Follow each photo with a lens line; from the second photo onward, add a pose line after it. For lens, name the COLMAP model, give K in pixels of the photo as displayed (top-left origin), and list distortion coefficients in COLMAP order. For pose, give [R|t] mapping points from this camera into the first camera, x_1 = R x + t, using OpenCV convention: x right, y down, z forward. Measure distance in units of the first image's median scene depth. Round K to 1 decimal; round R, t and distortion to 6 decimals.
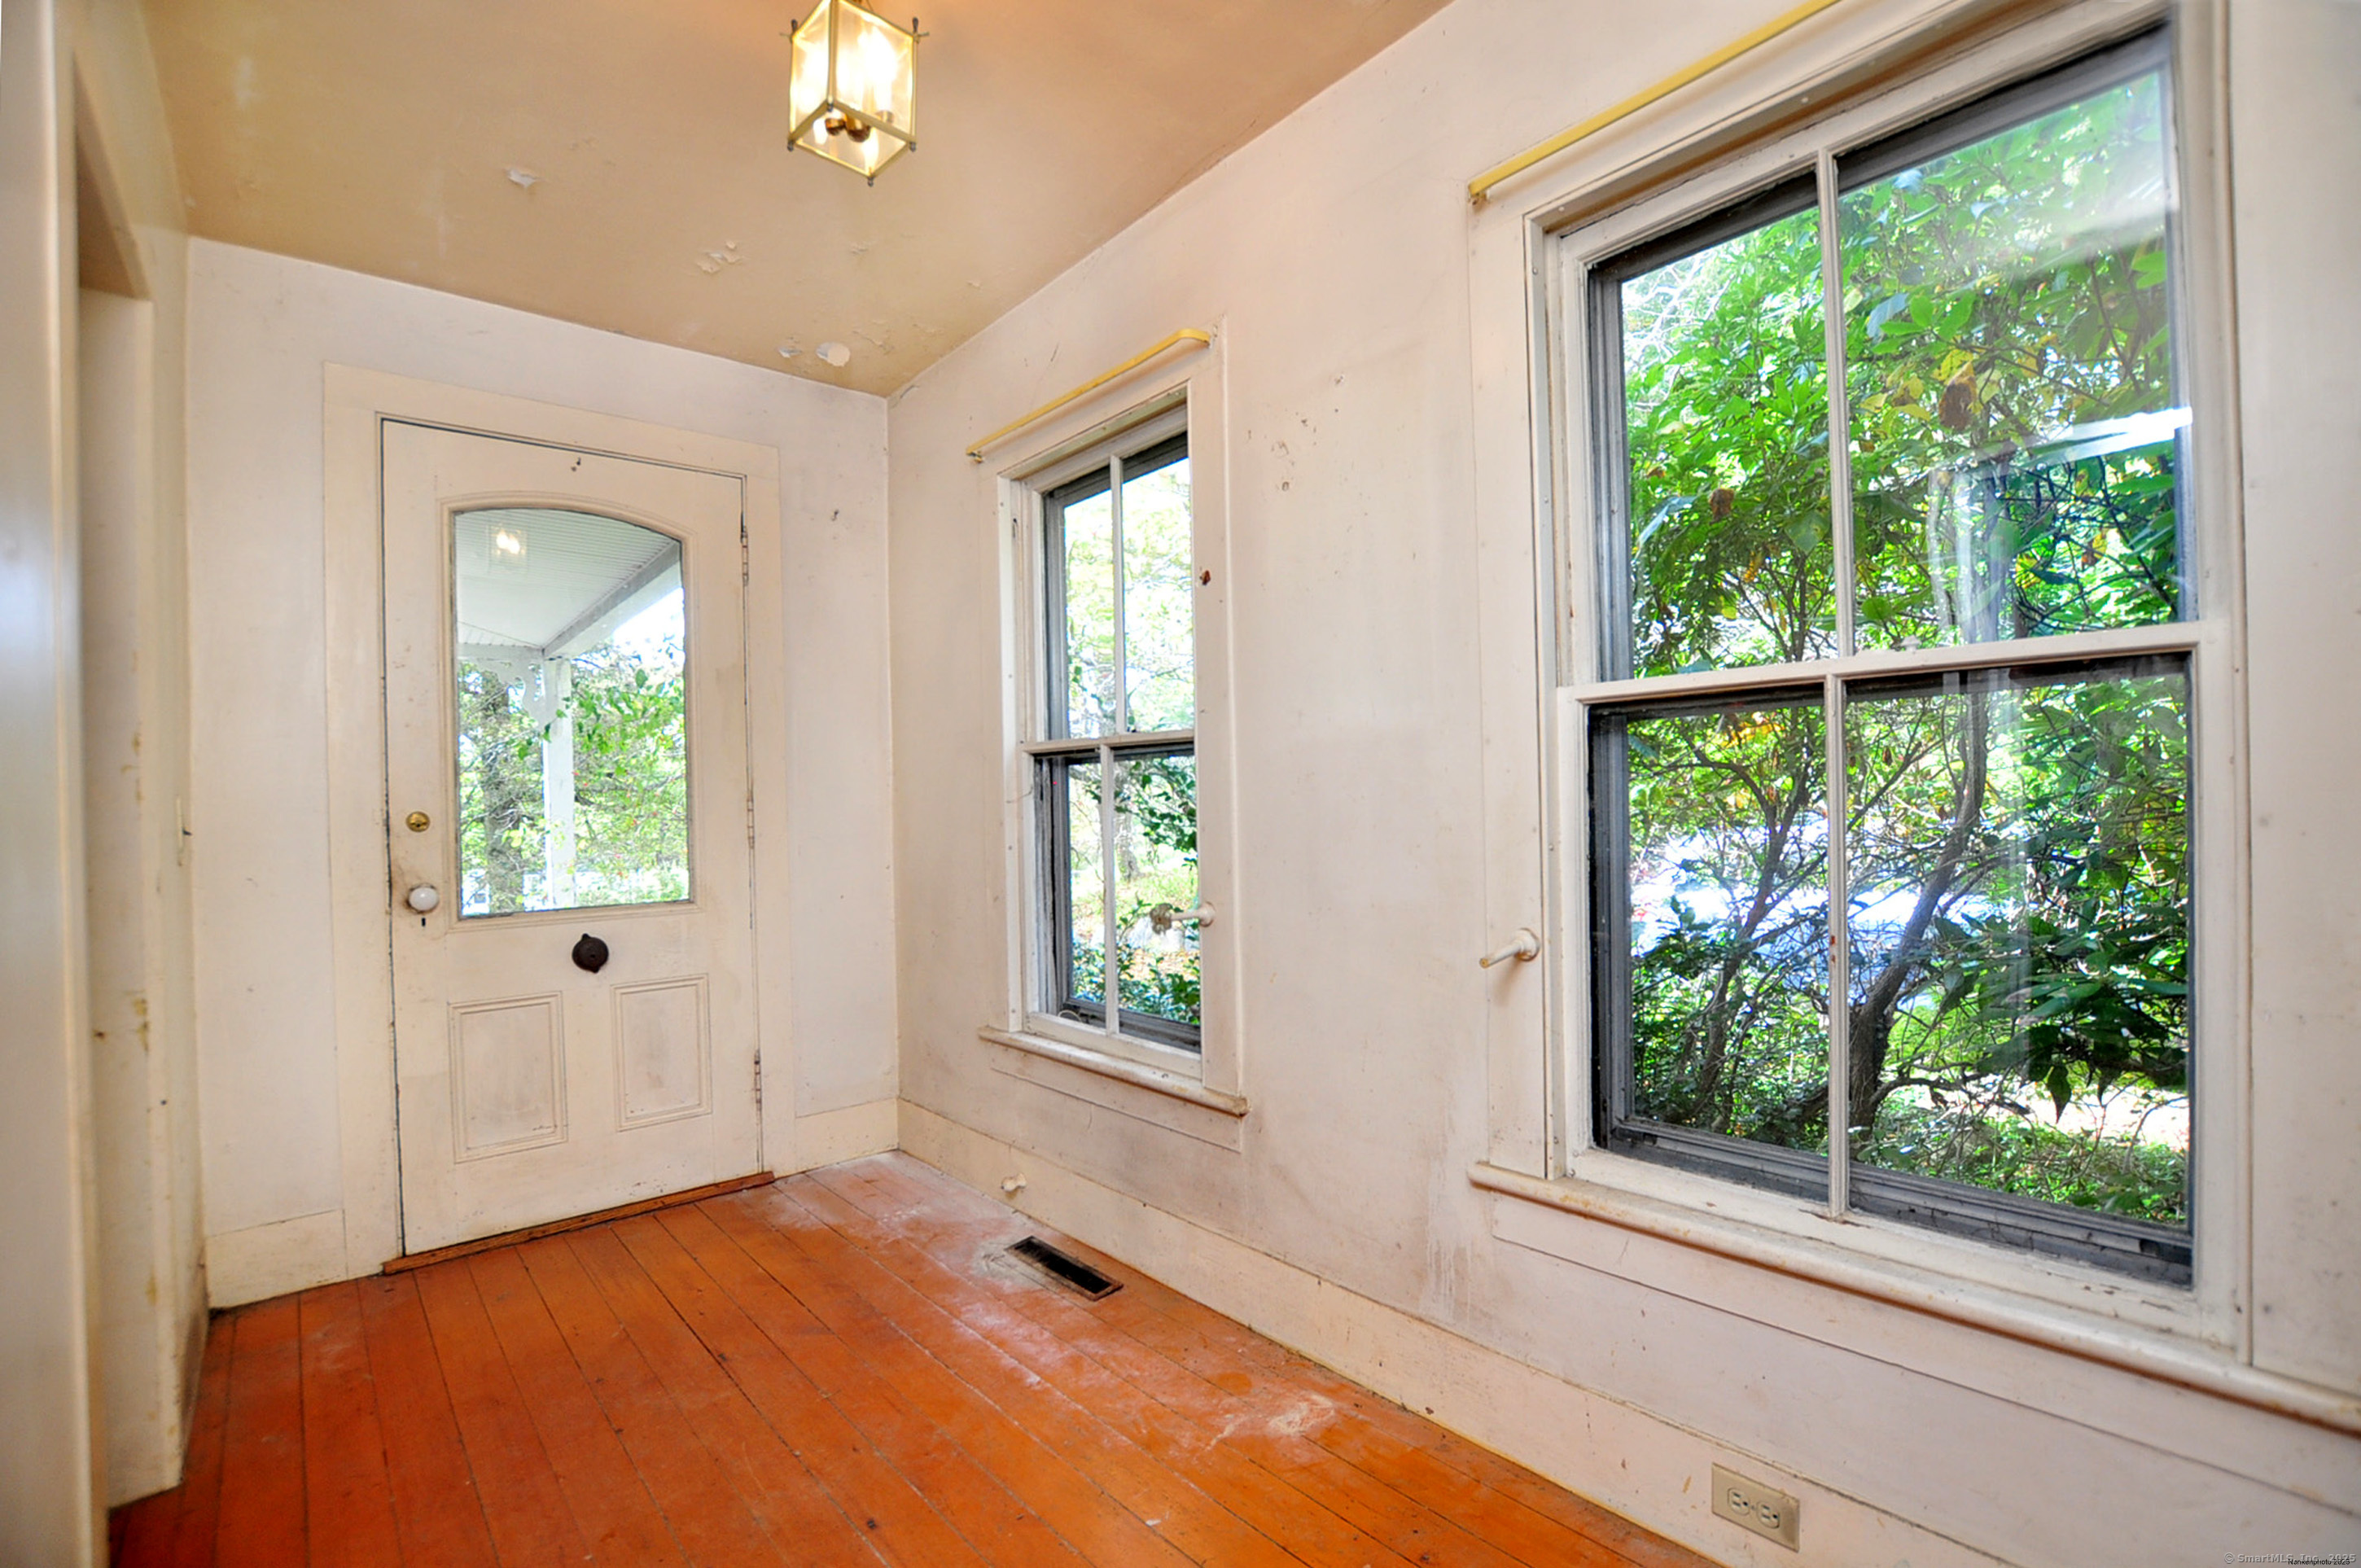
lens RADIAL K [[1061.0, 0, 1184.9], [0, 1061.0, 798.2], [0, 0, 1]] dist [-0.021156, 0.000384]
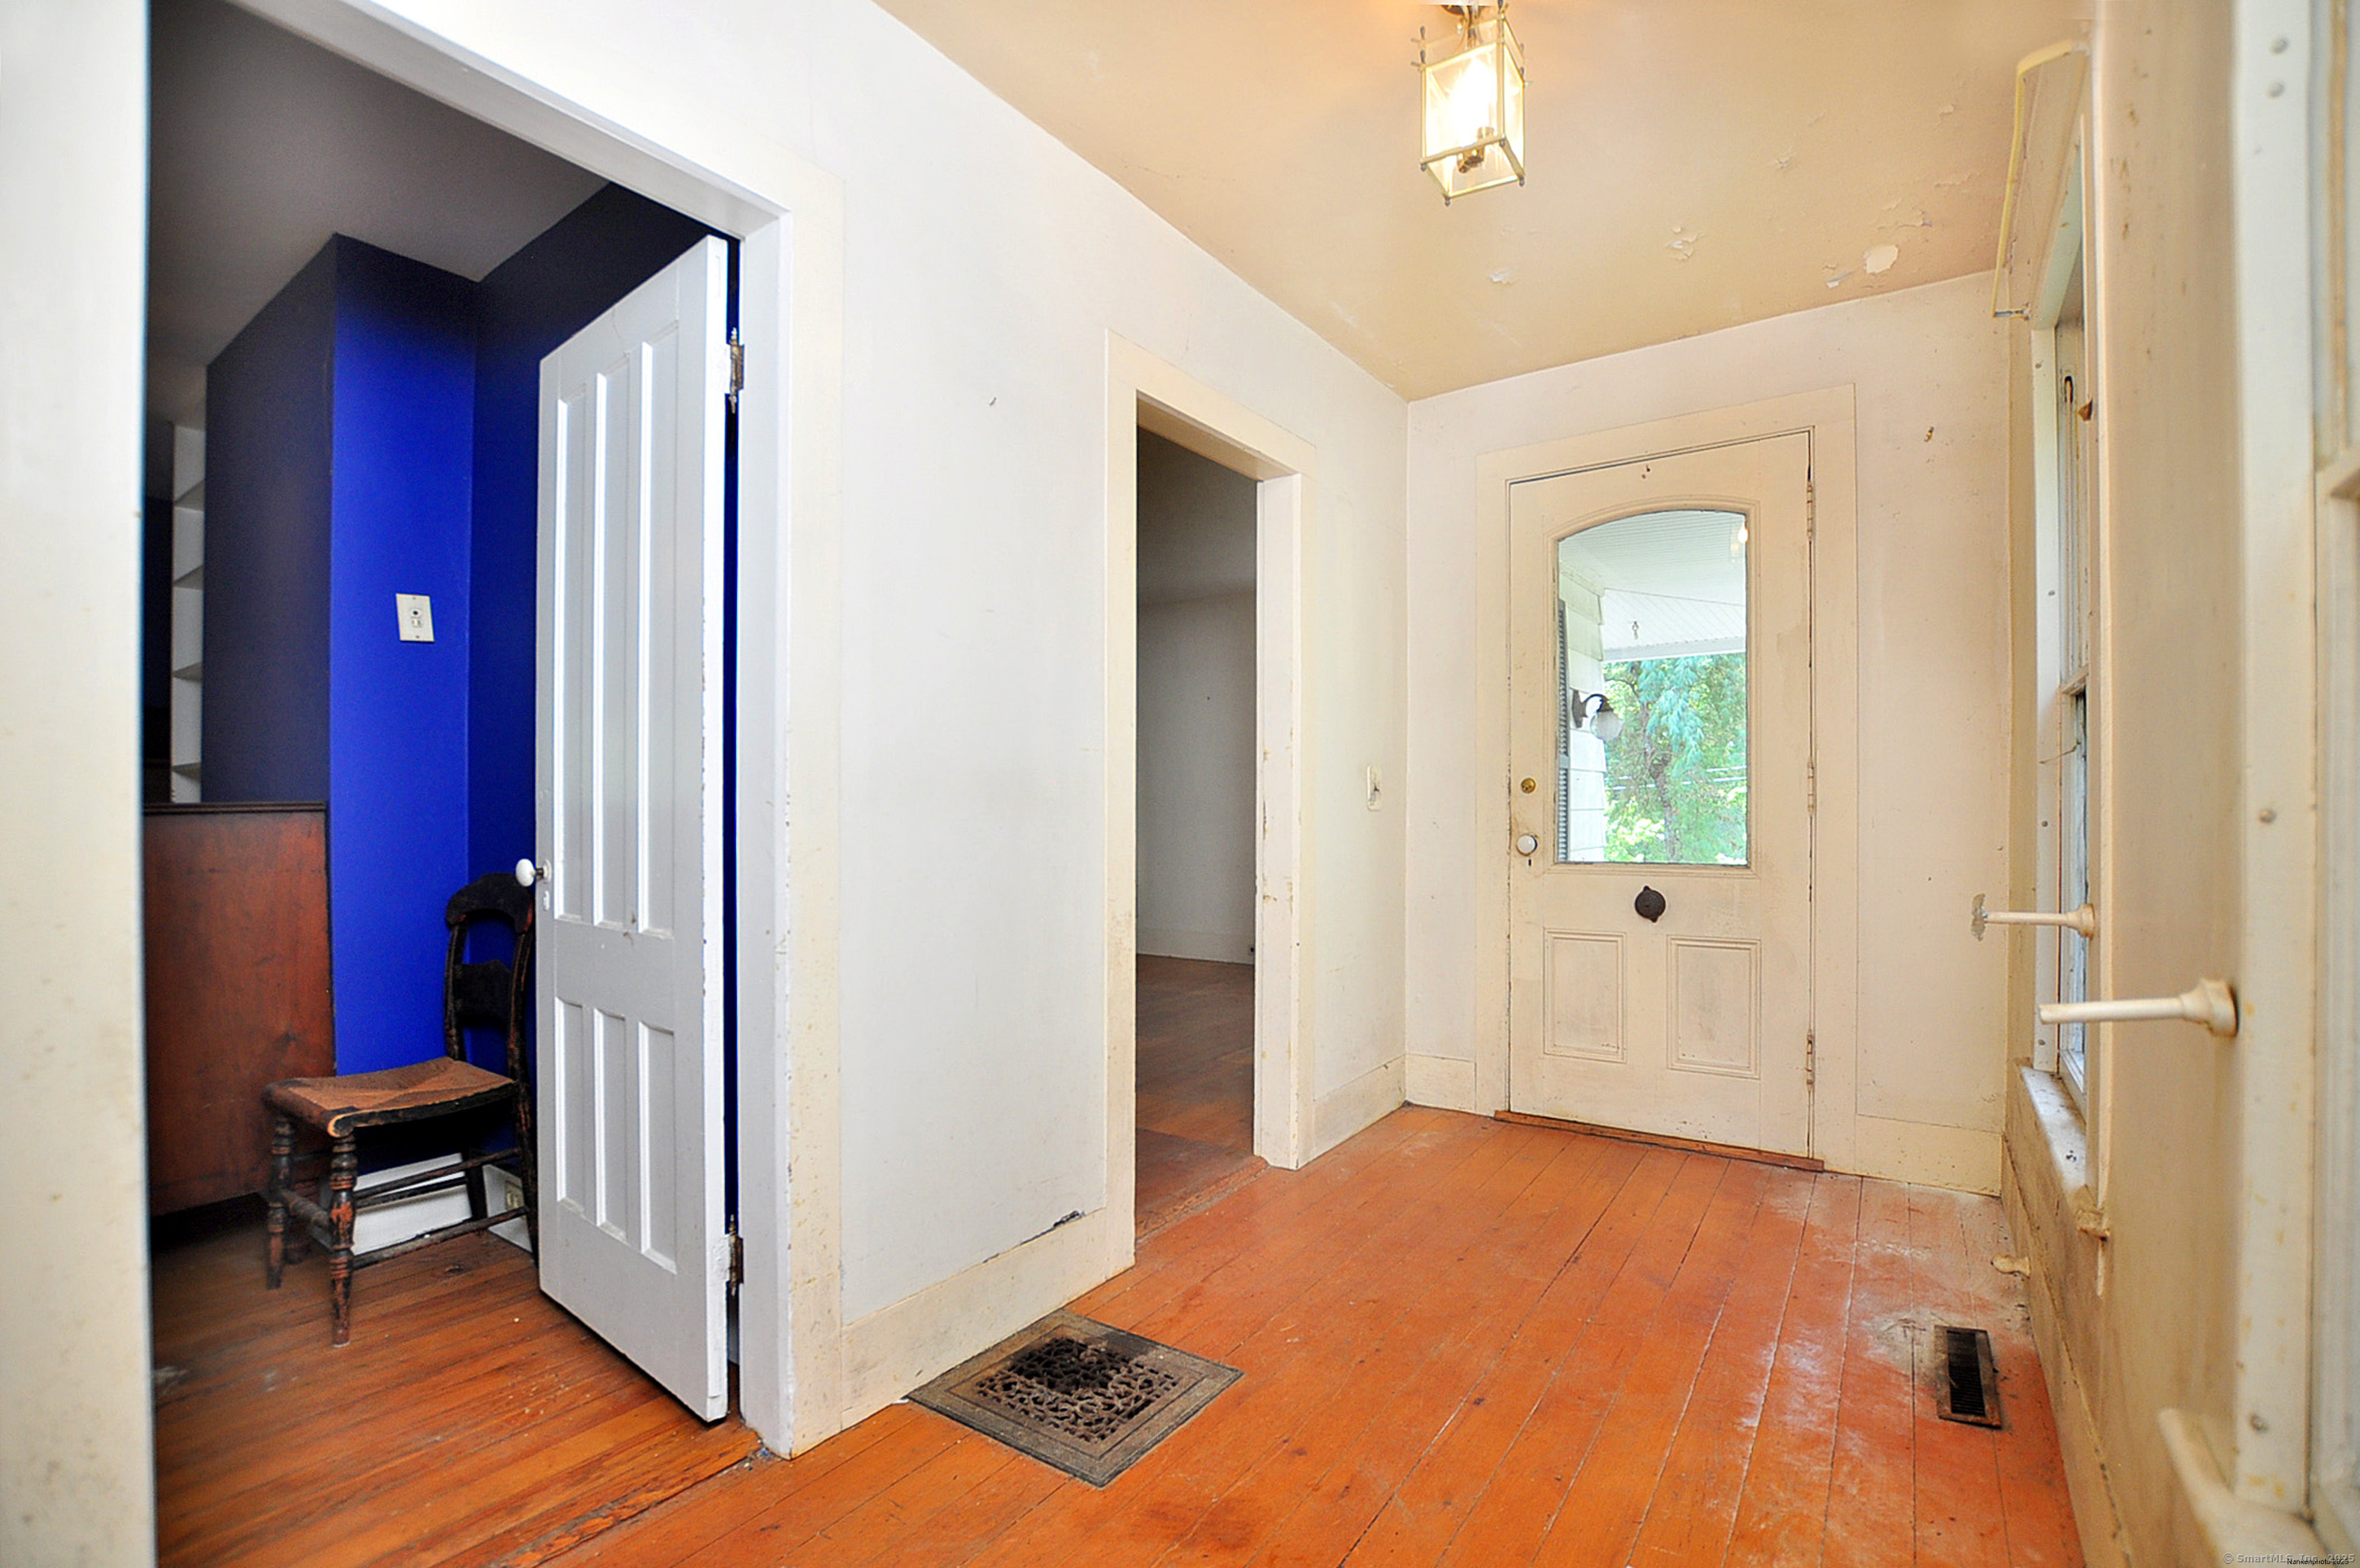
lens RADIAL K [[1060.5, 0, 1189.4], [0, 1060.5, 792.8], [0, 0, 1]] dist [-0.021156, 0.000384]
pose [[0.251520, 0.007837, -0.967820, 0.408619], [0.002025, 0.999961, 0.008624, 0.017903], [0.967850, -0.004129, 0.251495, 0.242530]]
